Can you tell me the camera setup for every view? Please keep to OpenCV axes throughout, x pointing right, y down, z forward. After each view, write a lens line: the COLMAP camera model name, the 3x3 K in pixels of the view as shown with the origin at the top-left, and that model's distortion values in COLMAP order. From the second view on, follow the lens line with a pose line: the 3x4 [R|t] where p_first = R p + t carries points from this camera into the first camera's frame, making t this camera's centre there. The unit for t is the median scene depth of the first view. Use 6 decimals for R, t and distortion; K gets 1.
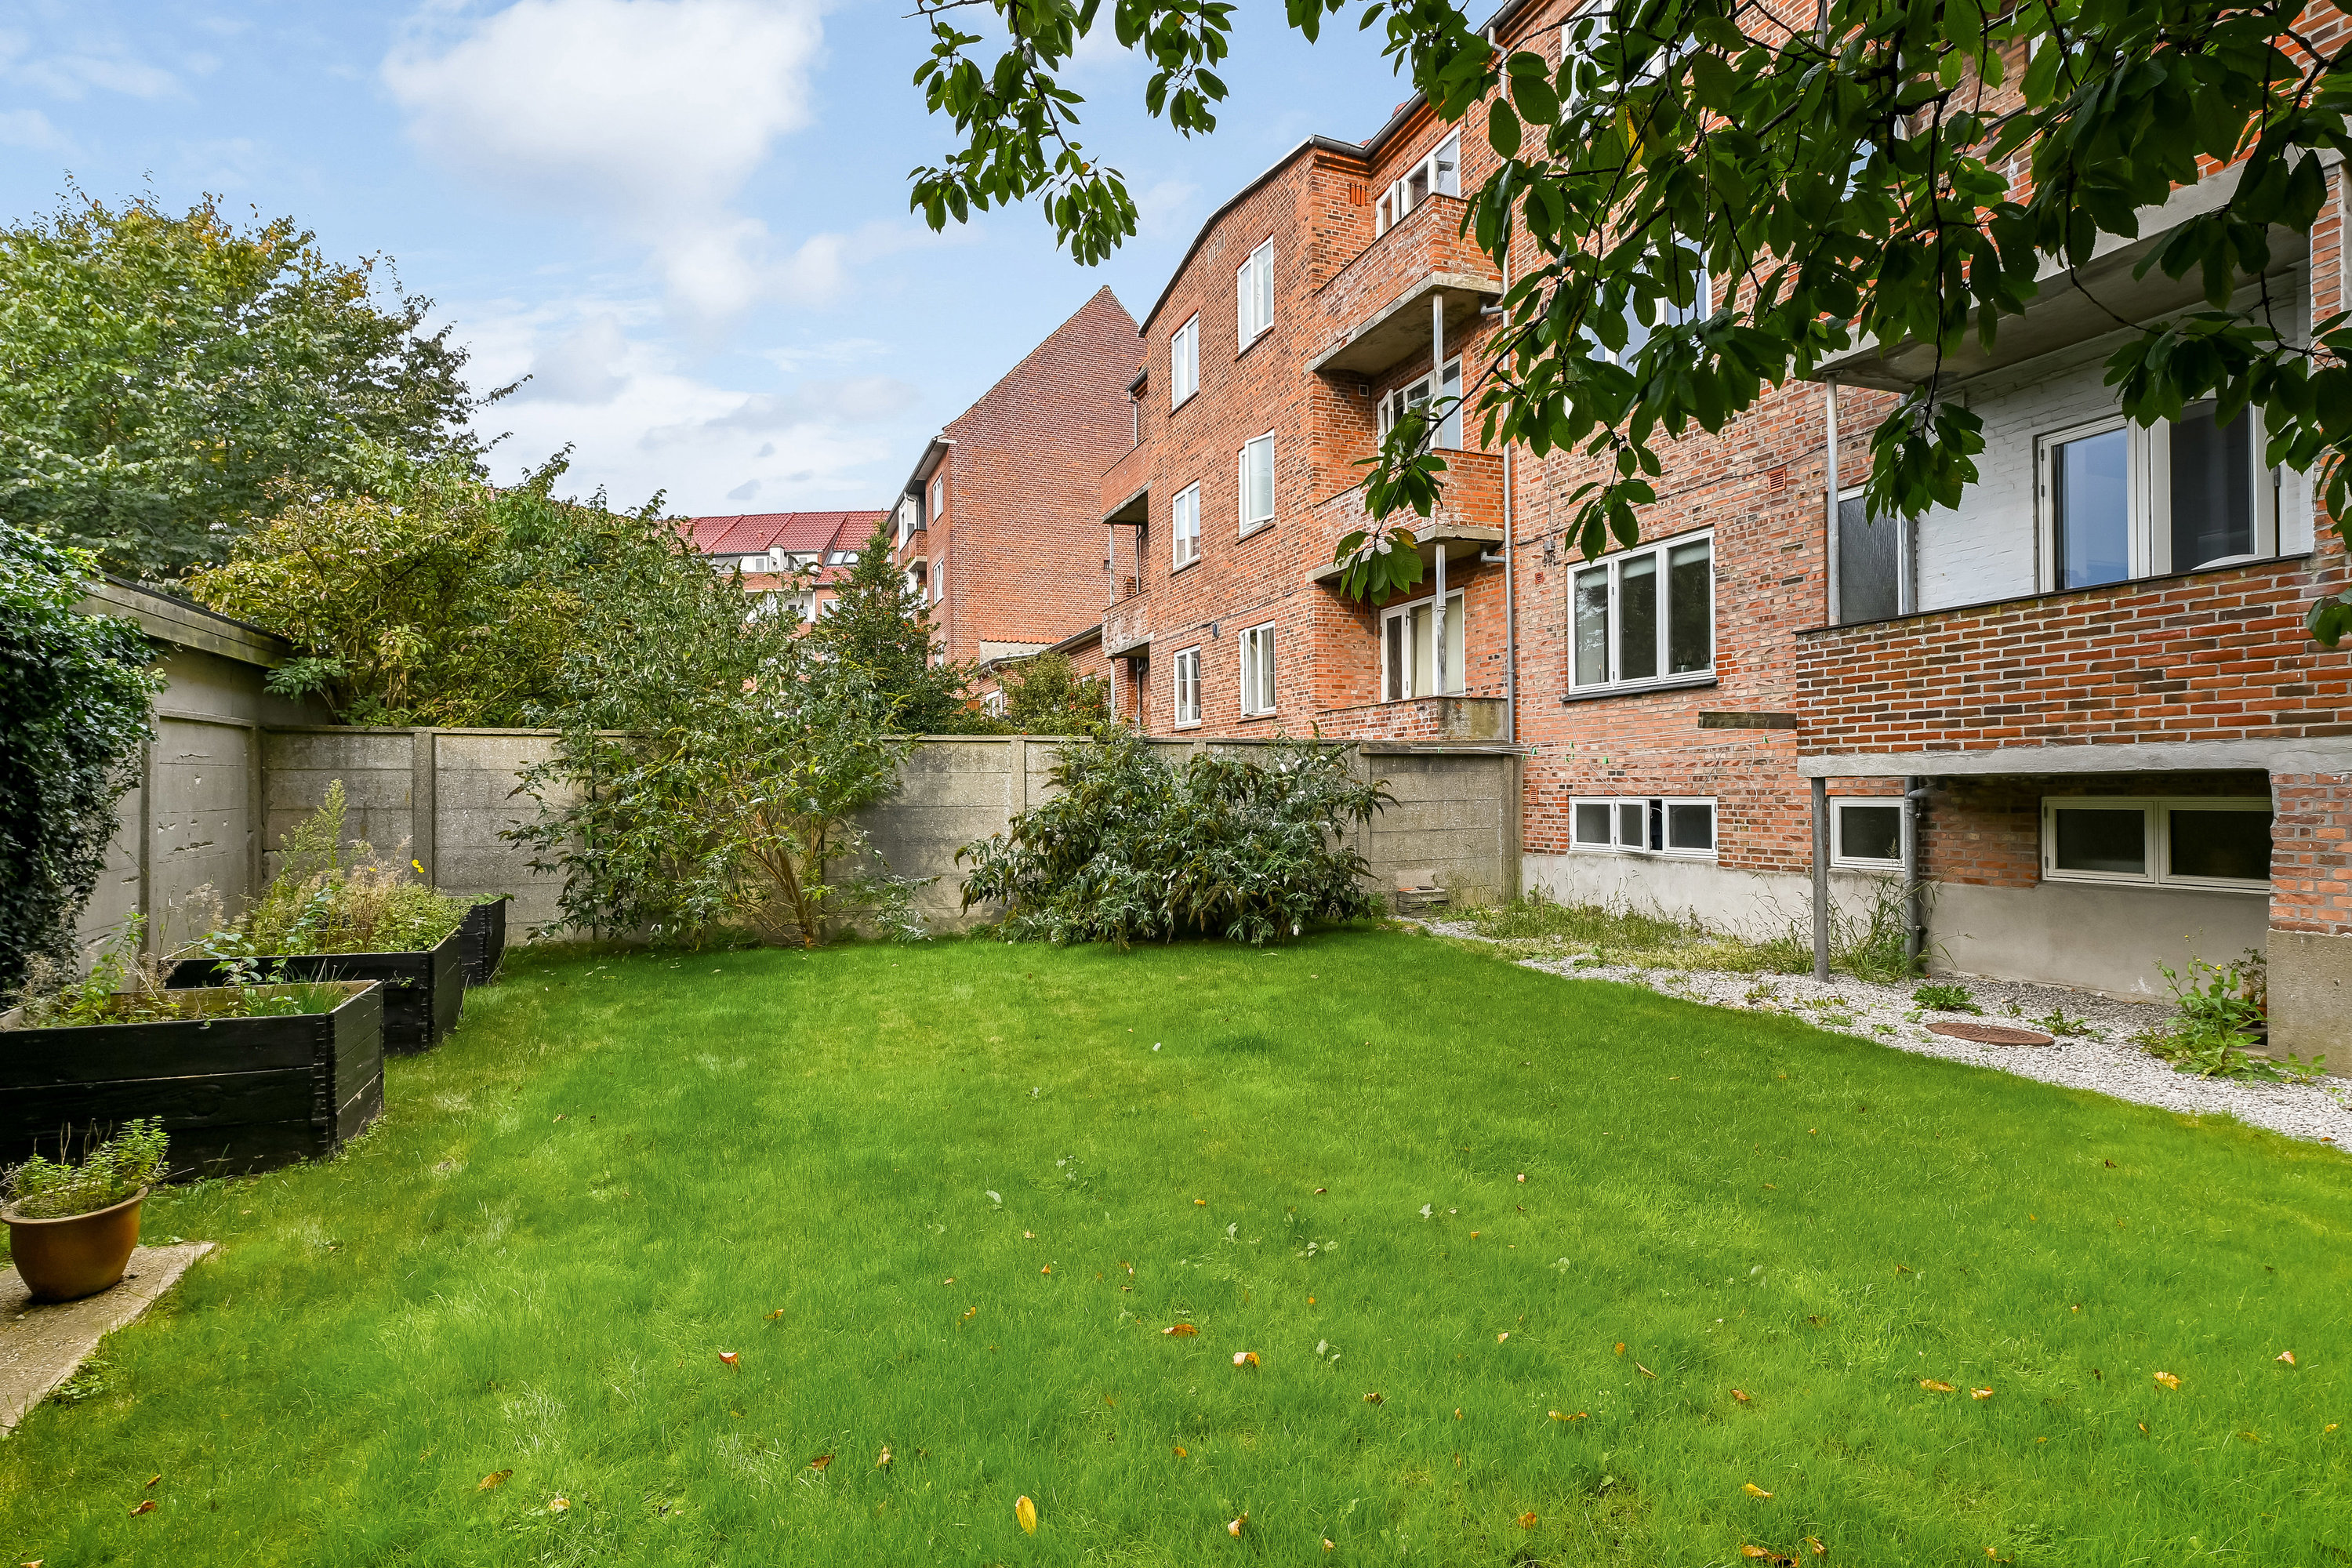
lens RADIAL K [[1170.3, 0, 1176.0], [0, 1170.3, 784.0], [0, 0, 1]] dist [0.004383, 0.000334]
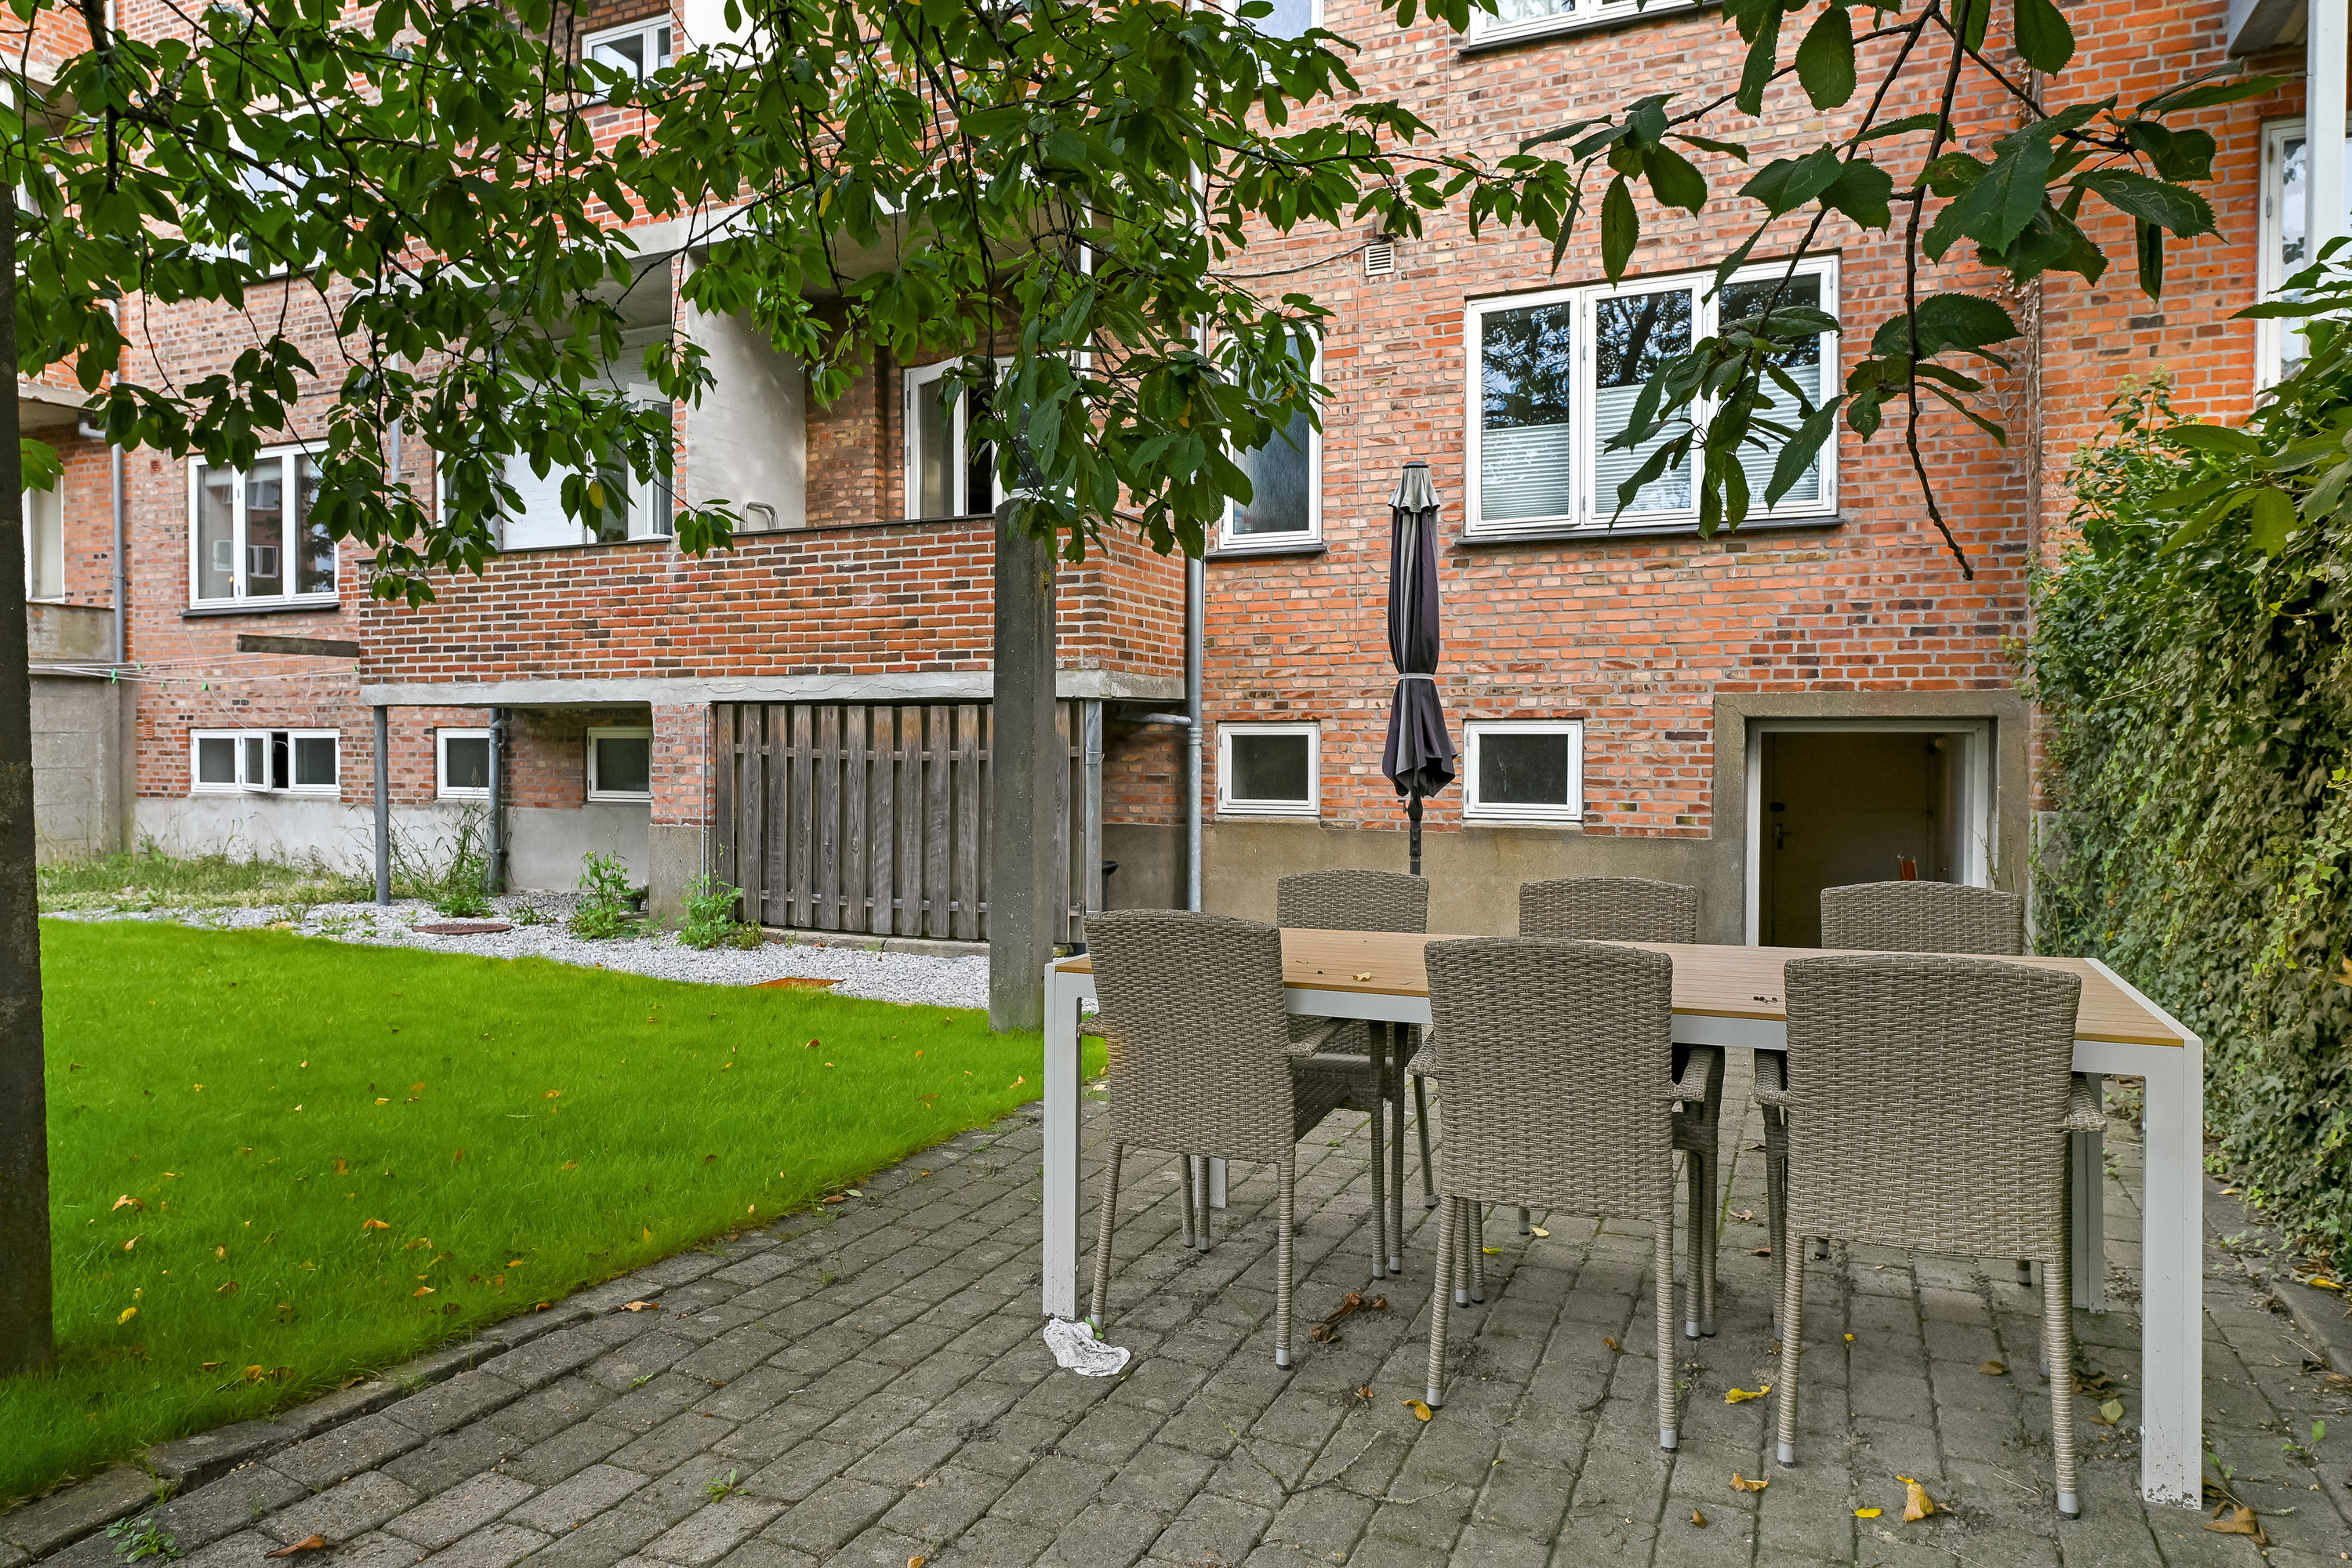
lens RADIAL K [[1476.2, 0, 1176.0], [0, 1476.2, 784.0], [0, 0, 1]] dist [-0.002579, -0.001261]
pose [[0.708516, -0.011372, 0.705603, 0.107473], [-0.011693, 0.999544, 0.027851, 0.015187], [-0.705598, -0.027983, 0.708059, -0.330236]]
